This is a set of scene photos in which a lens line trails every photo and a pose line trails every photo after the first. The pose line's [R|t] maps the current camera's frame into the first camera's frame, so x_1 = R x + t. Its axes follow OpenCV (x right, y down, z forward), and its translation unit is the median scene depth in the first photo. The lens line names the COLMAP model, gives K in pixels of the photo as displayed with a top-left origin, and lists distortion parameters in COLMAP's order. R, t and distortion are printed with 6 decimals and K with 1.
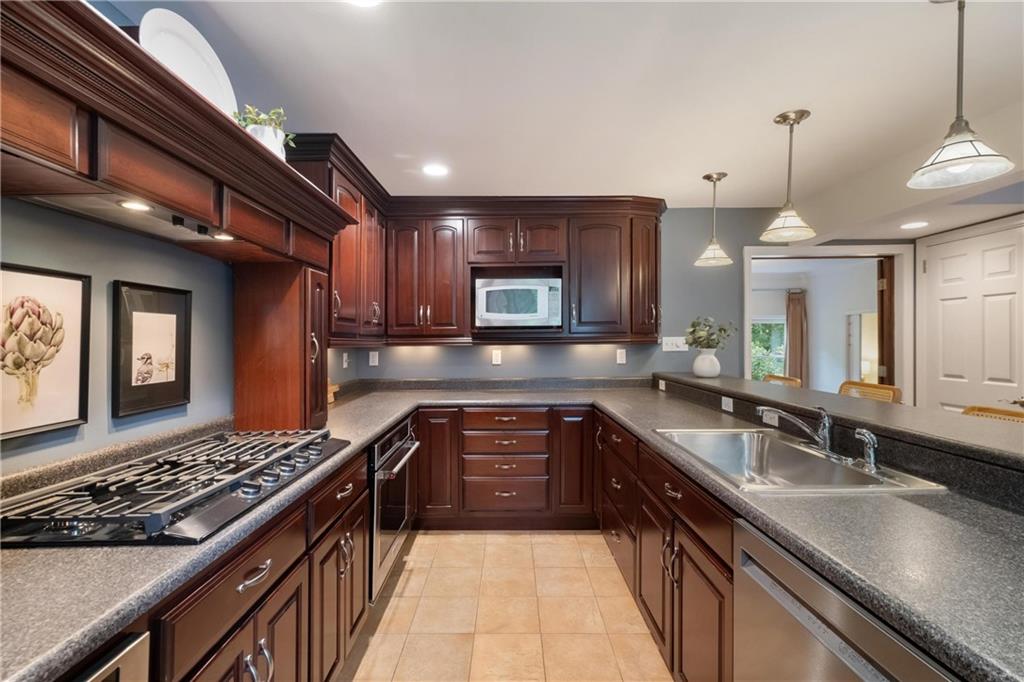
lens RADIAL K [[459.1, 0, 502.6], [0, 459.1, 340.2], [0, 0, 1]] dist [-0.001385, -0.000872]
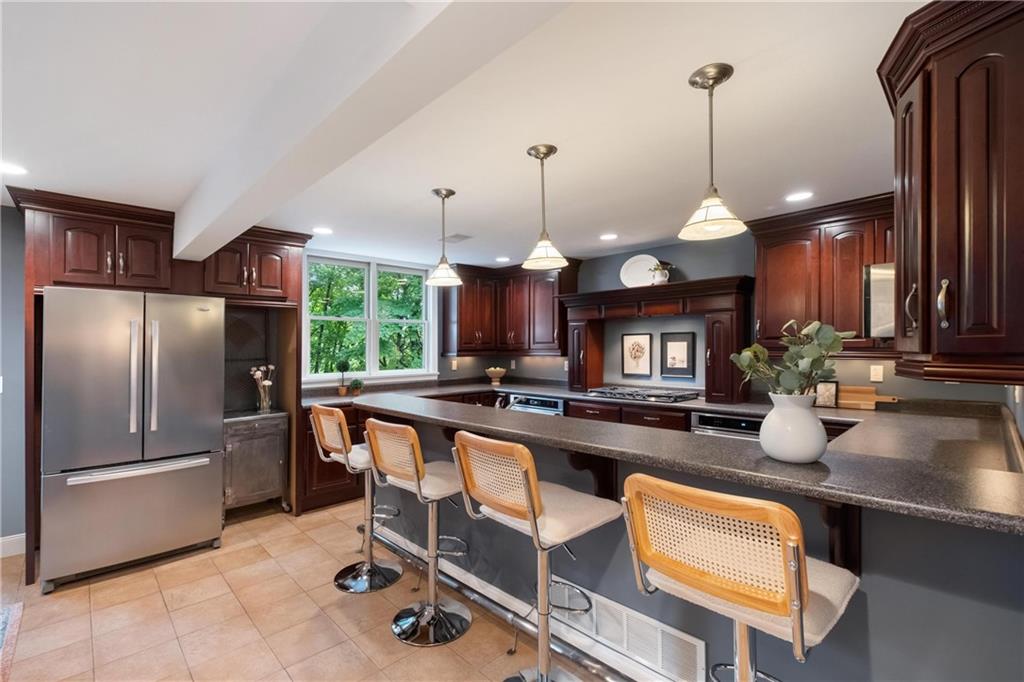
lens RADIAL K [[459.1, 0, 507.6], [0, 459.1, 342.7], [0, 0, 1]] dist [-0.001385, -0.000872]
pose [[-0.713993, 0.012839, -0.700035, 1.781480], [0.017435, 0.999848, 0.000555, -0.069594], [0.699936, -0.011809, -0.714108, 2.112028]]
